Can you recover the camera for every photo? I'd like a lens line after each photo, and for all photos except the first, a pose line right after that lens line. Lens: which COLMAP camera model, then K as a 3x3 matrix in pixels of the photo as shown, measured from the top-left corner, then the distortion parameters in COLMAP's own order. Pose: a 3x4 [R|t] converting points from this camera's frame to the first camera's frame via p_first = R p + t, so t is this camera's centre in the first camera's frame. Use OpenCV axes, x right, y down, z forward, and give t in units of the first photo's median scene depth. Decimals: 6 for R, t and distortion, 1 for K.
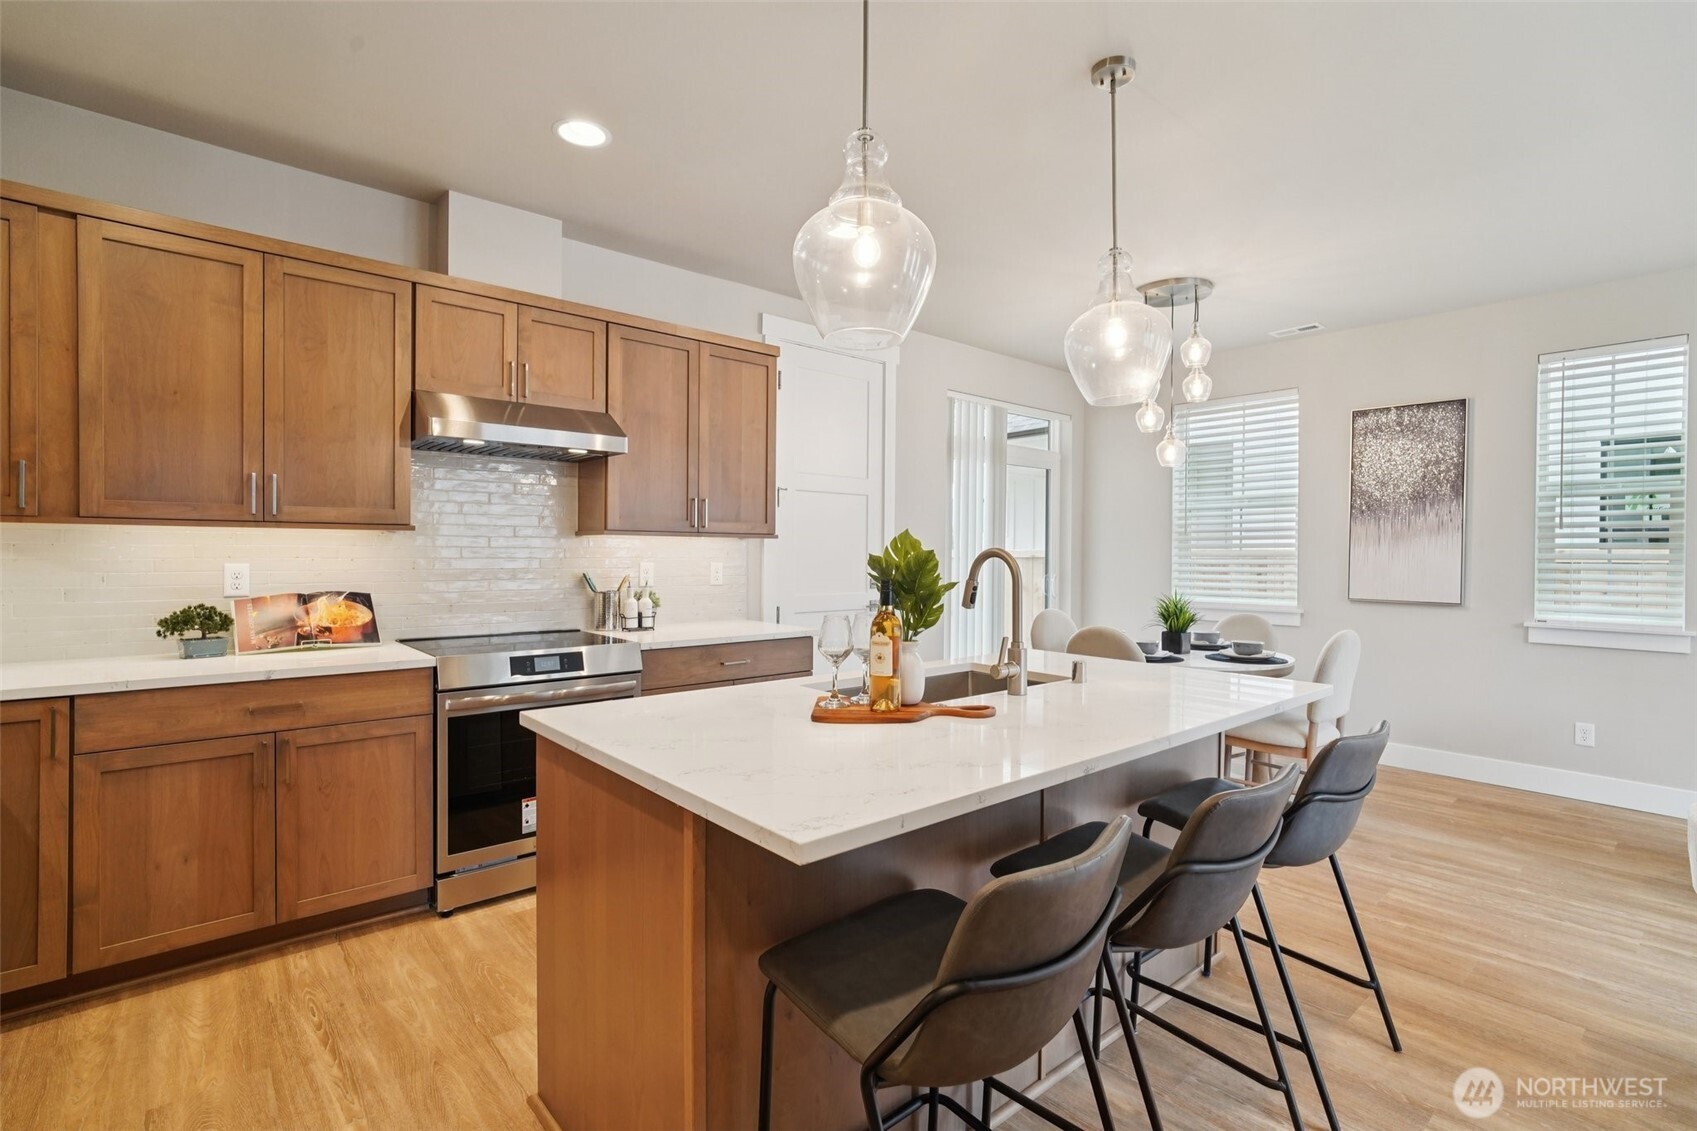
lens RADIAL K [[802.5, 0, 834.8], [0, 802.5, 567.1], [0, 0, 1]] dist [-0.019262, 0.004567]
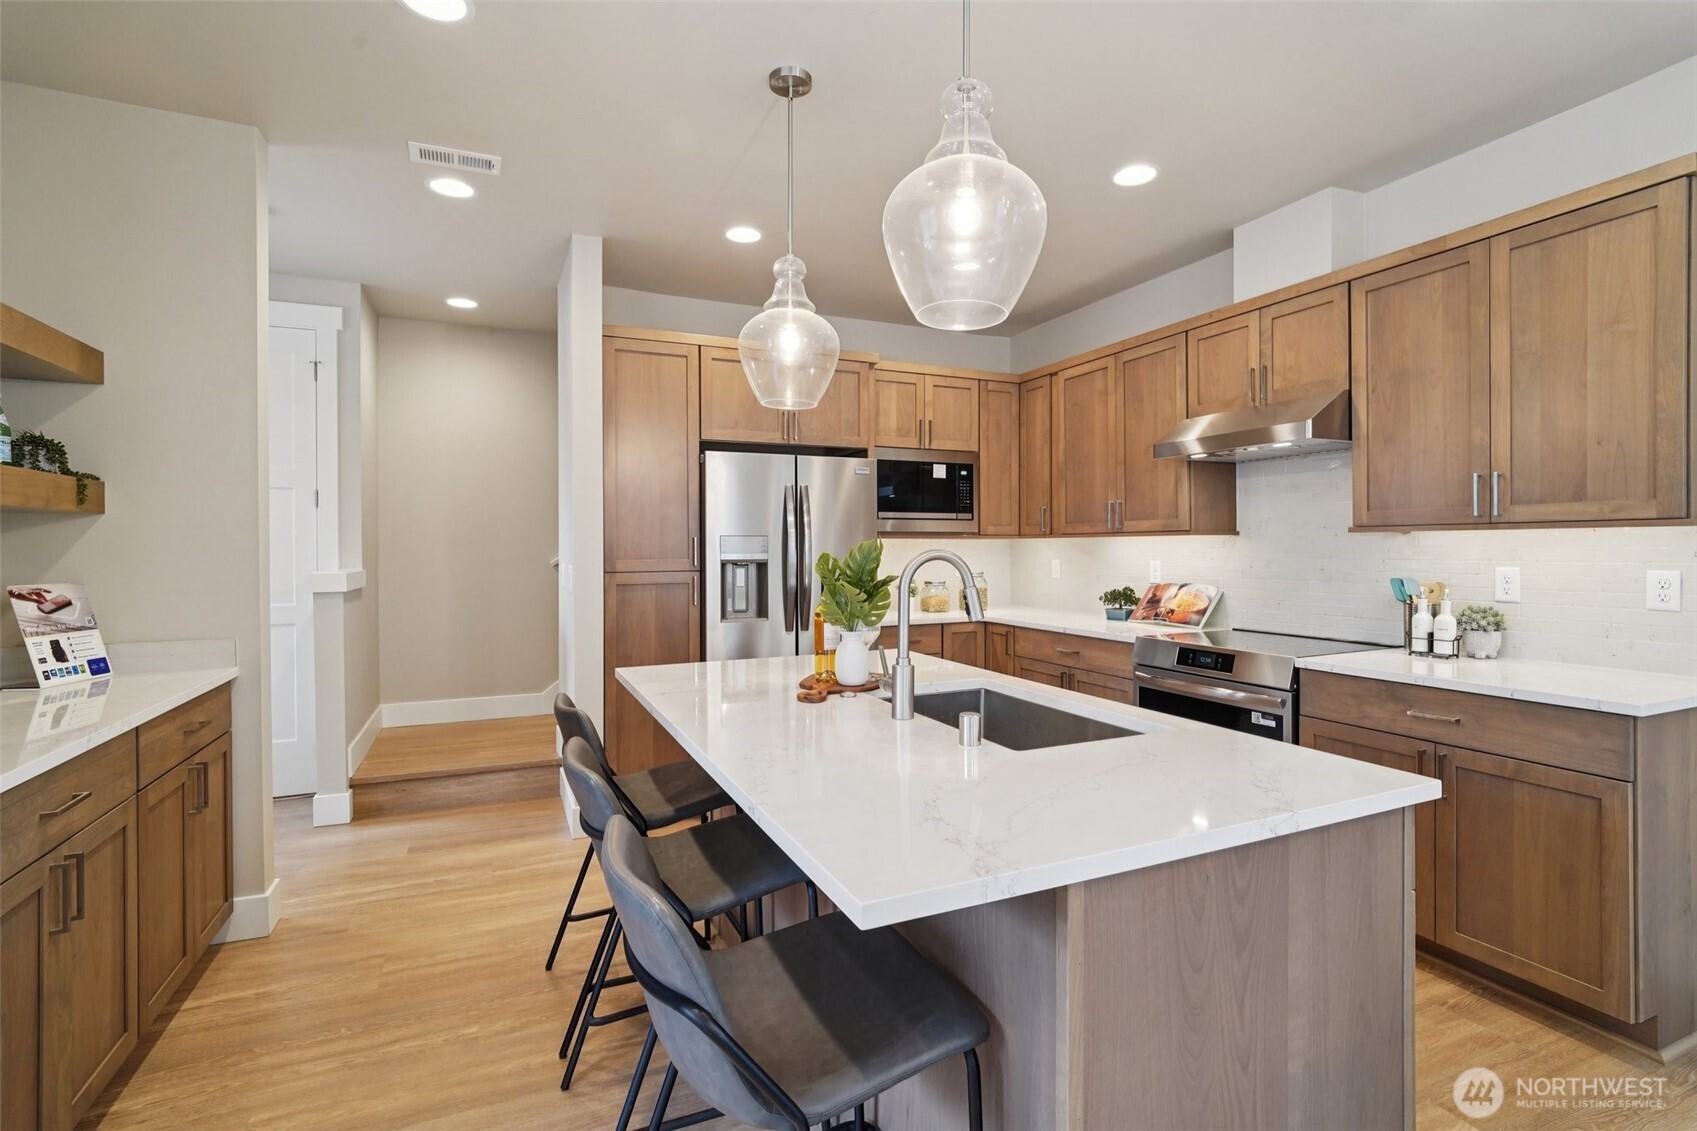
lens RADIAL K [[802.5, 0, 859.7], [0, 802.5, 555.6], [0, 0, 1]] dist [-0.019262, 0.004567]
pose [[-0.277087, -0.004431, -0.960835, 0.623433], [-0.022909, 0.999736, 0.001996, -0.004841], [0.960572, 0.022565, -0.277116, 0.691128]]
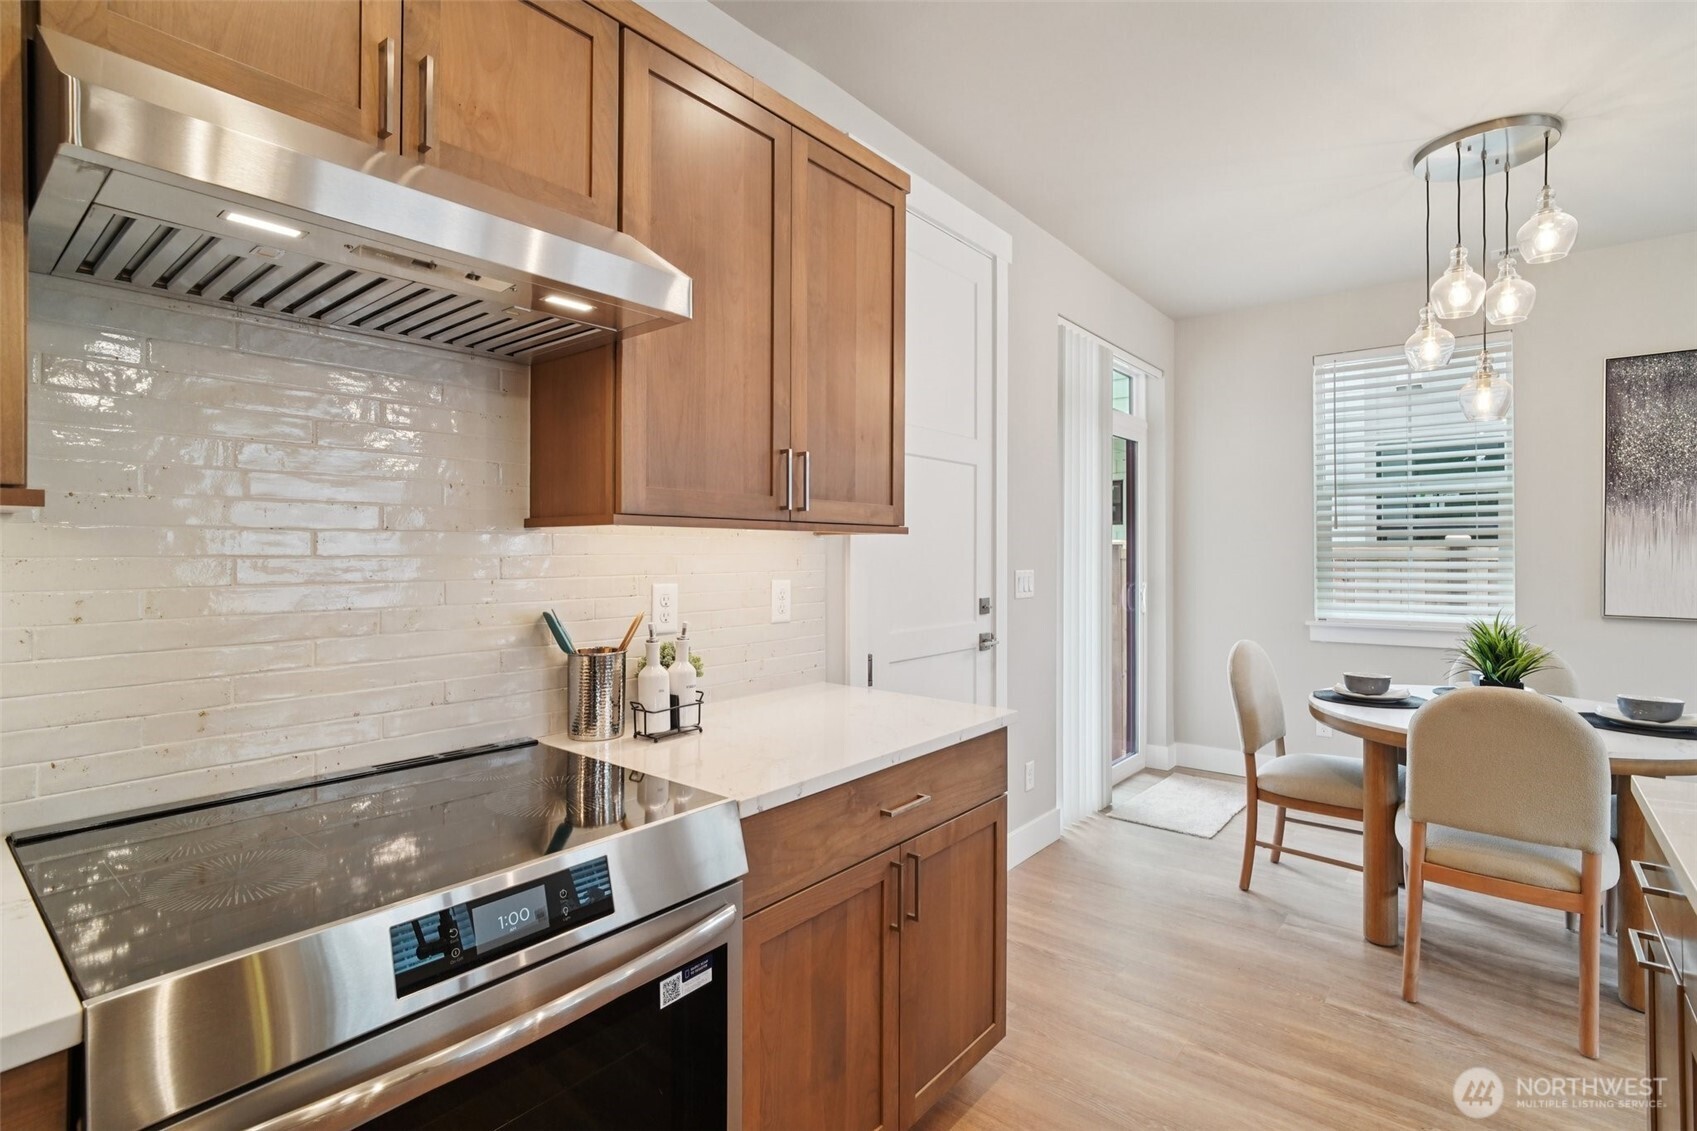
lens RADIAL K [[802.5, 0, 831.1], [0, 802.5, 553.9], [0, 0, 1]] dist [-0.019262, 0.004567]
pose [[0.986168, -0.006413, 0.165625, -0.230255], [0.009029, 0.999846, -0.015045, -0.016749], [-0.165503, 0.016333, 0.986074, 0.534054]]
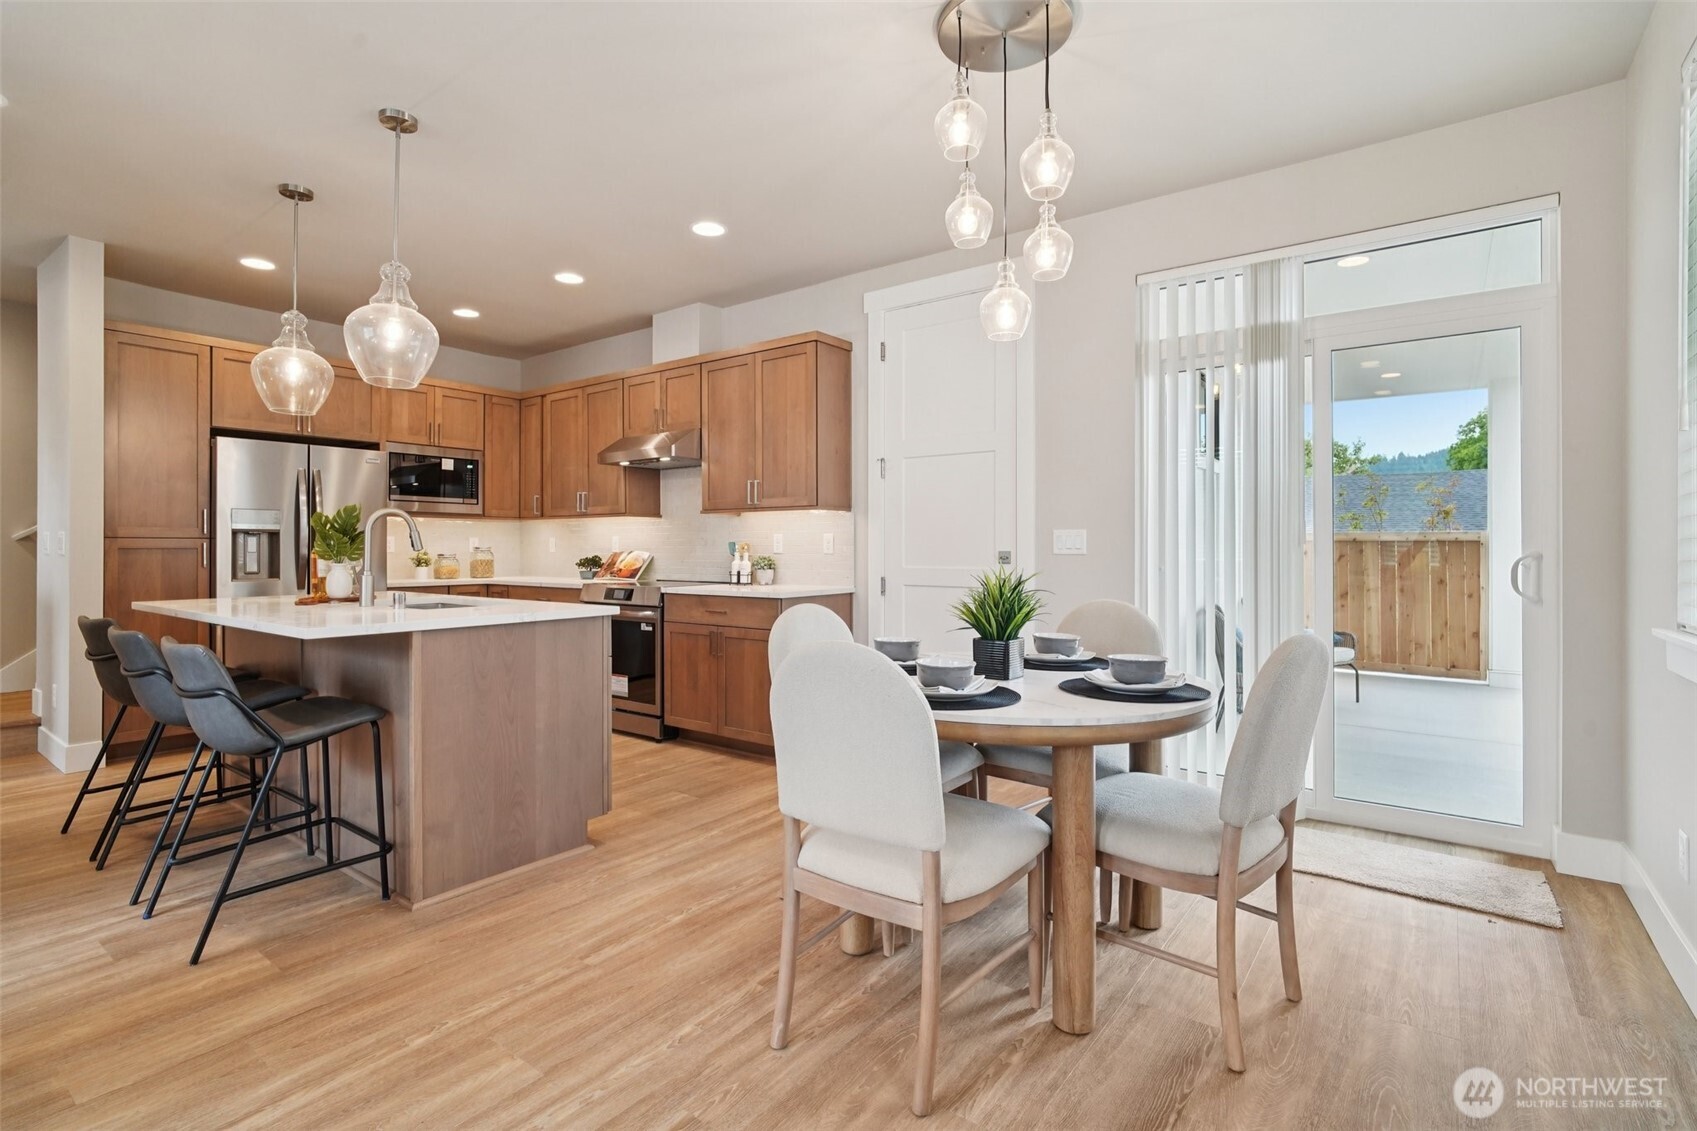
lens RADIAL K [[802.5, 0, 861.2], [0, 802.5, 546.0], [0, 0, 1]] dist [-0.019262, 0.004567]
pose [[0.220983, -0.019340, -0.975086, 1.079617], [-0.019869, 0.999507, -0.024328, 0.043518], [0.975075, 0.024750, 0.220489, 0.905932]]
